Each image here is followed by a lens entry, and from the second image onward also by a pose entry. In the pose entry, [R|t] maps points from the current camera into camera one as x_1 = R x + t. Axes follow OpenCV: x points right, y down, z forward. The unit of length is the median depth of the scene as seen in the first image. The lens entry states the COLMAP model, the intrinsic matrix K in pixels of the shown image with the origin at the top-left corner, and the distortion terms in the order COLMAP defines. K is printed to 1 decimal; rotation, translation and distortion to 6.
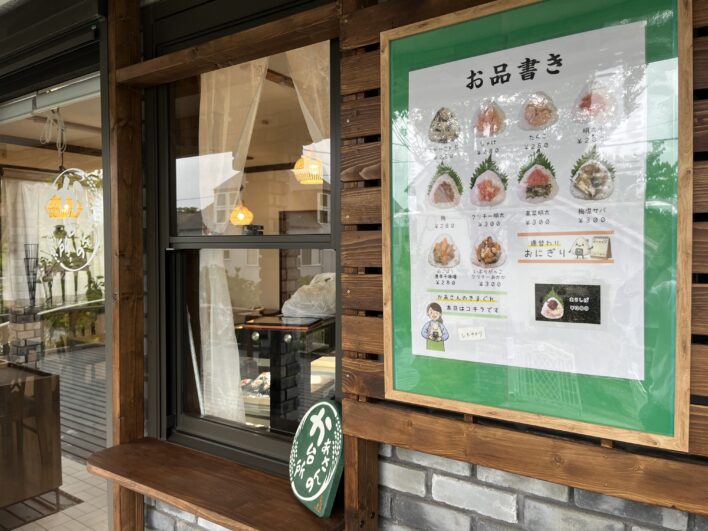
lens RADIAL K [[533.8, 0, 354.0], [0, 533.8, 265.5], [0, 0, 1]] dist [0.089894, -0.122117]
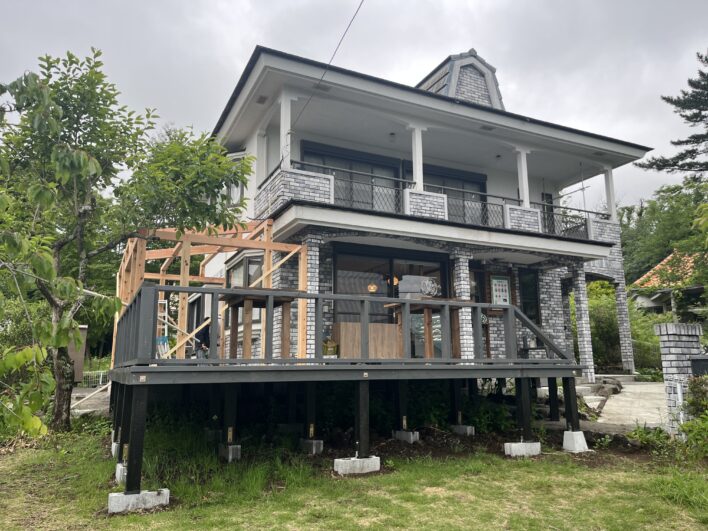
lens RADIAL K [[533.8, 0, 354.0], [0, 533.8, 265.5], [0, 0, 1]] dist [0.089894, -0.122117]
pose [[0.492310, 0.169696, 0.853718, -6.607187], [0.046223, 0.974331, -0.220325, 1.018239], [-0.869192, 0.147929, 0.471829, -1.092055]]
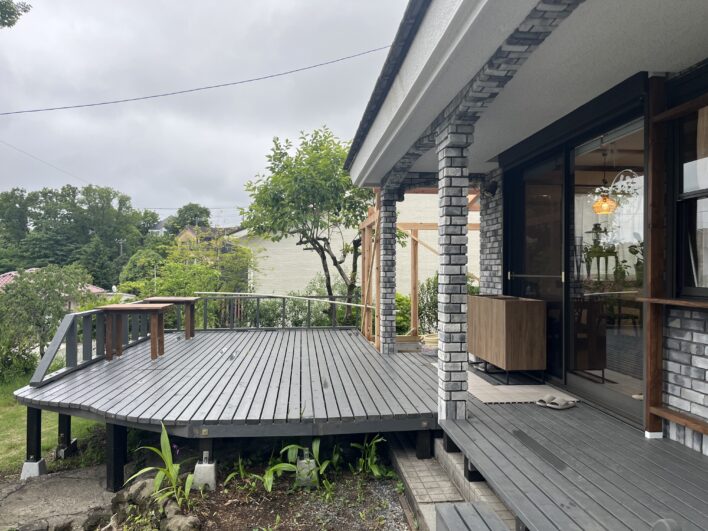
lens RADIAL K [[533.8, 0, 354.0], [0, 533.8, 265.5], [0, 0, 1]] dist [0.089894, -0.122117]
pose [[0.639760, -0.000067, -0.768574, 0.419853], [-0.039499, 0.998676, -0.032966, 0.317969], [0.767559, 0.051448, 0.638910, -1.161966]]
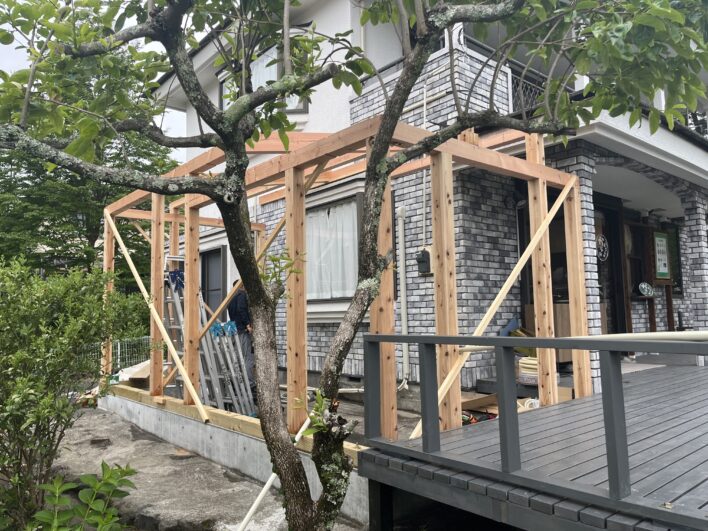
lens RADIAL K [[533.8, 0, 354.0], [0, 533.8, 265.5], [0, 0, 1]] dist [0.089894, -0.122117]
pose [[0.255880, 0.087978, 0.962697, -5.583496], [0.064634, 0.992065, -0.107841, 0.412208], [-0.964545, 0.089817, 0.248164, 2.093927]]
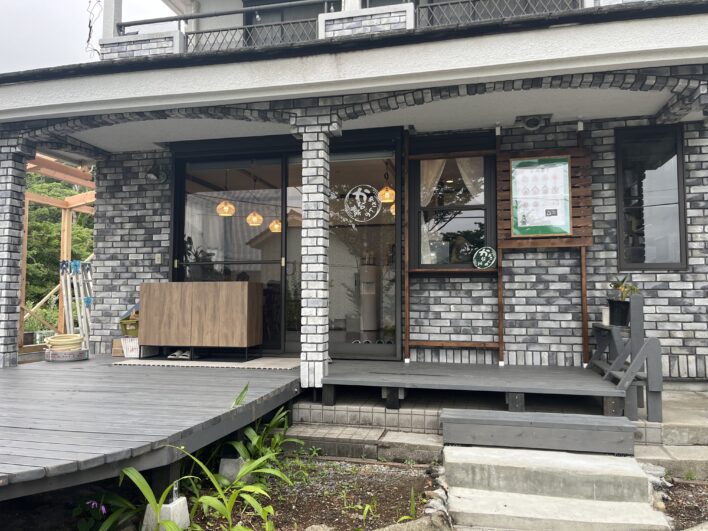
lens RADIAL K [[533.8, 0, 354.0], [0, 533.8, 265.5], [0, 0, 1]] dist [0.089894, -0.122117]
pose [[0.932646, 0.028931, 0.359631, -1.836780], [0.010434, 0.994200, -0.107038, 0.625938], [-0.360642, 0.103581, 0.926935, -1.767093]]
